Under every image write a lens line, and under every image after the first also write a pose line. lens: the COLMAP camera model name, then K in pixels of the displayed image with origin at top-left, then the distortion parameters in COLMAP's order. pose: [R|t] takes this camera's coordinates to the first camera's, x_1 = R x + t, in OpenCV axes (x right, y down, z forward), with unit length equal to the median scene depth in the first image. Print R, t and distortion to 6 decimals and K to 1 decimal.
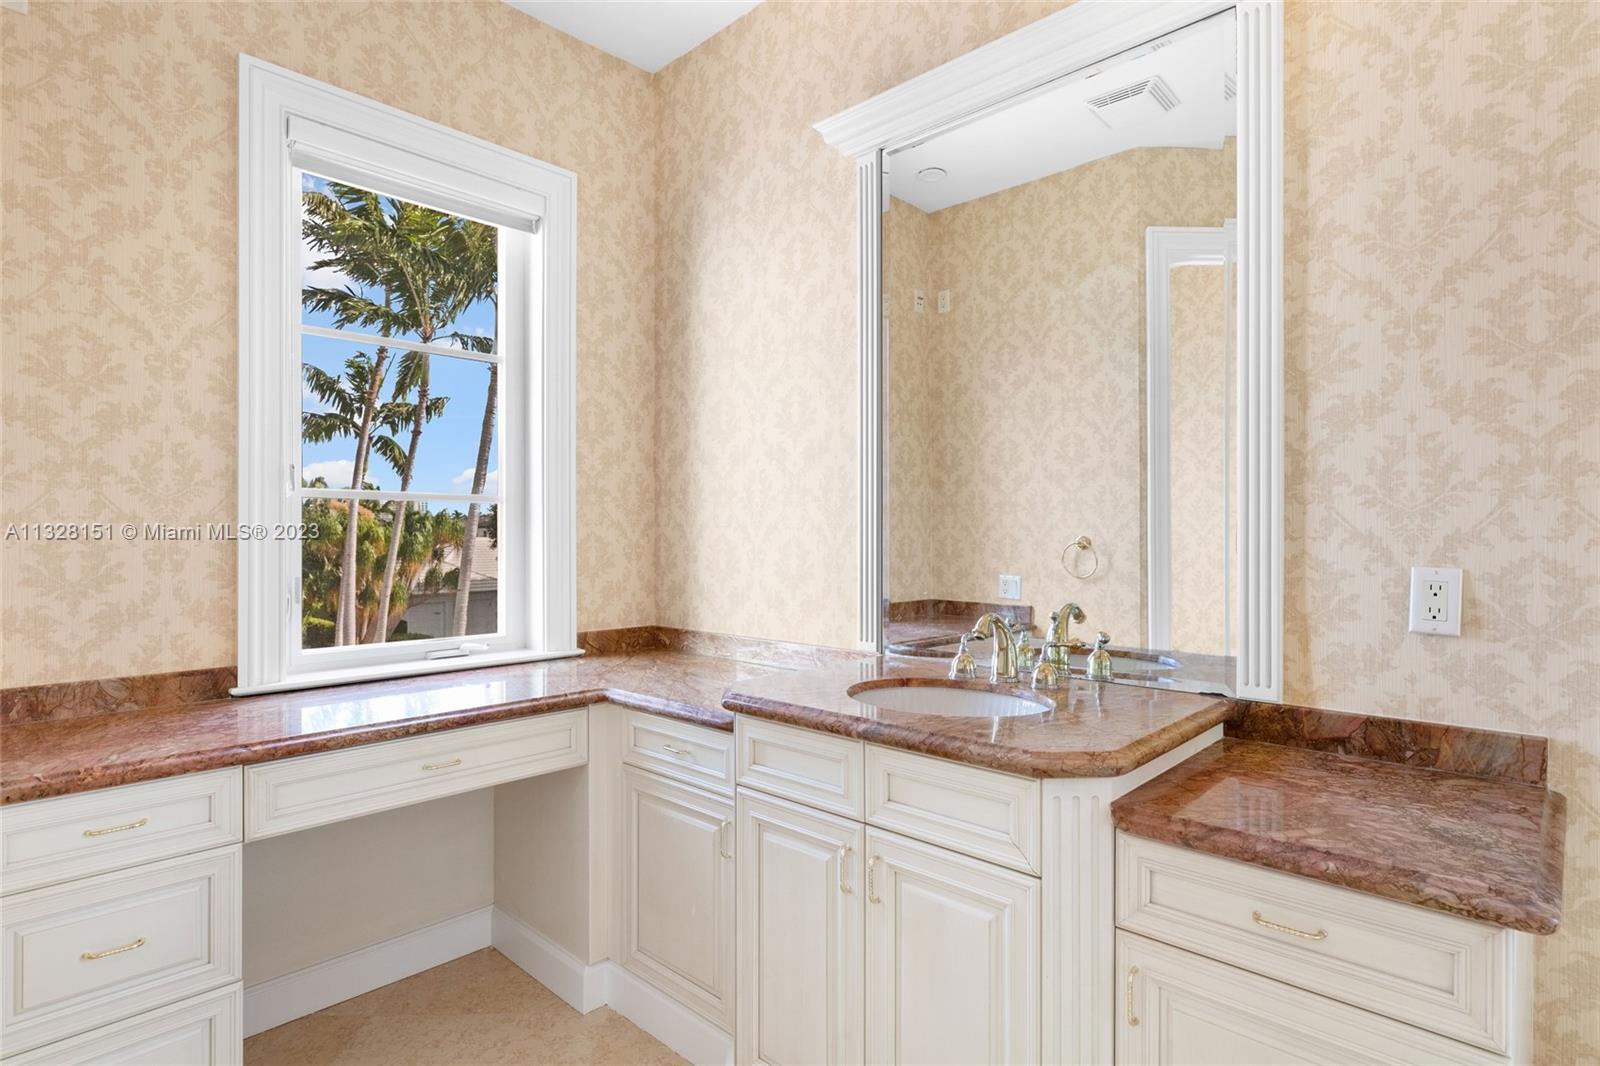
lens RADIAL K [[817.1, 0, 806.1], [0, 817.1, 533.1], [0, 0, 1]] dist [-0.001866, -0.001651]
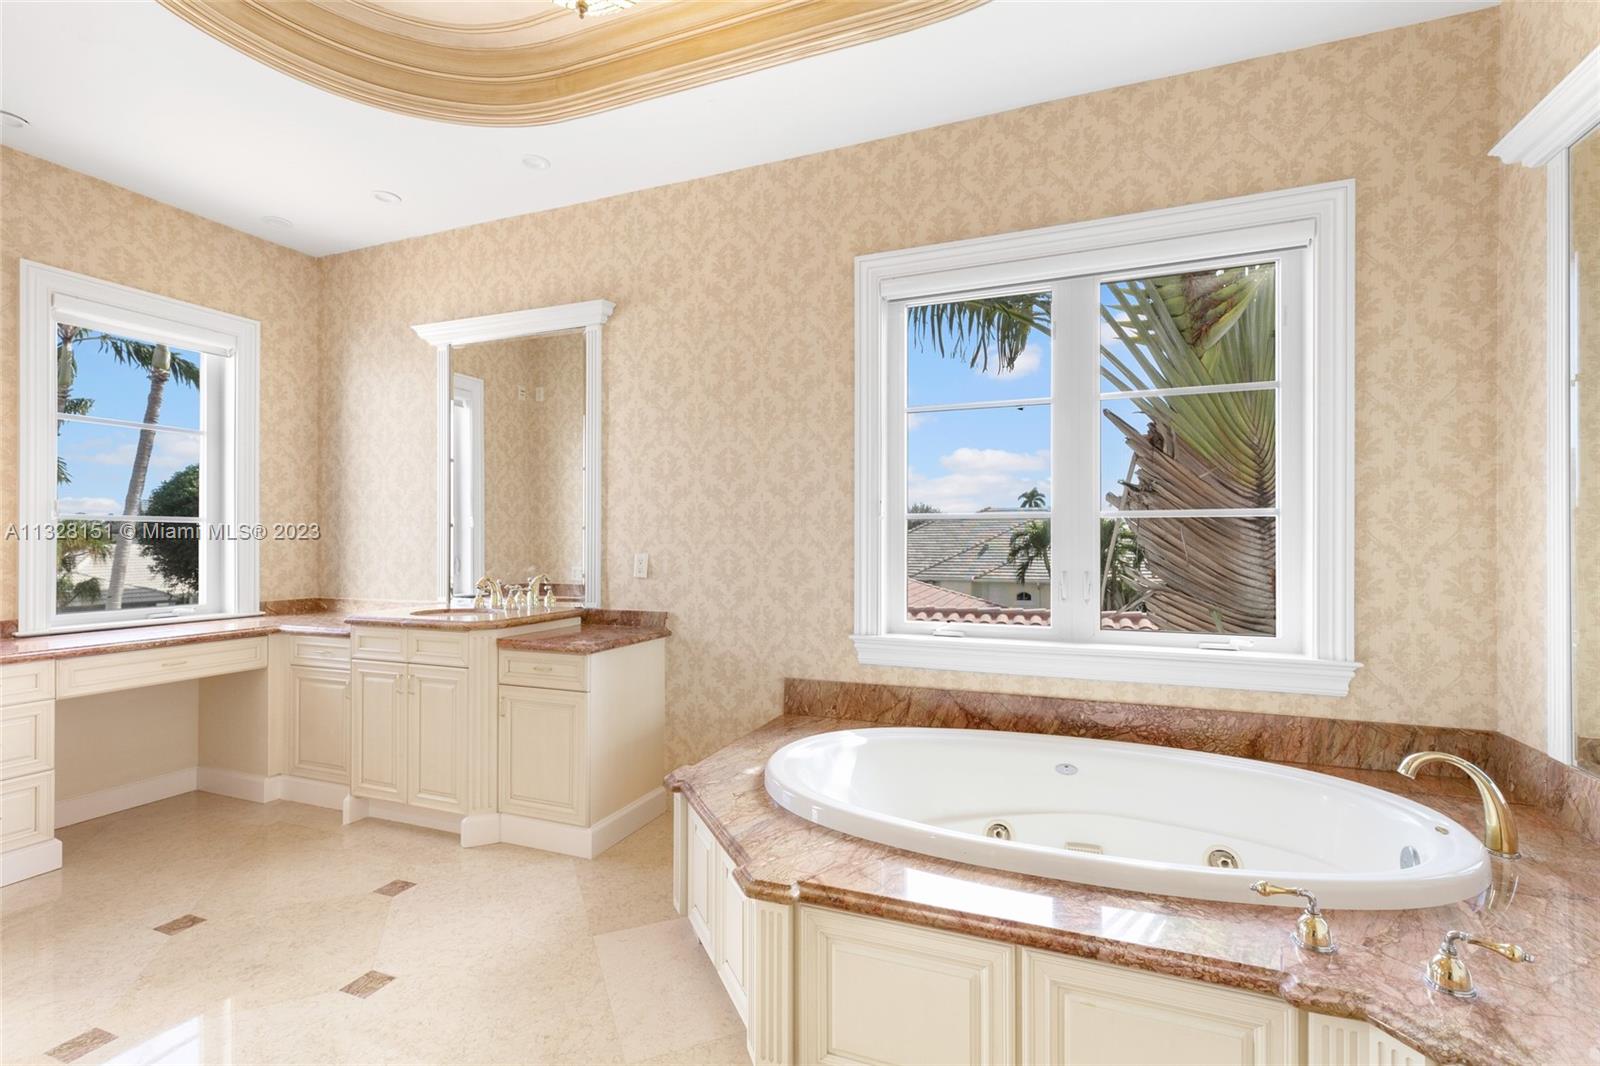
lens RADIAL K [[723.0, 0, 802.5], [0, 723.0, 537.4], [0, 0, 1]] dist [0.008654, -0.001832]
pose [[0.930521, 0.001448, 0.366236, 0.242868], [-0.000120, 0.999993, -0.003648, -0.002463], [-0.366239, 0.003350, 0.930515, -0.919712]]
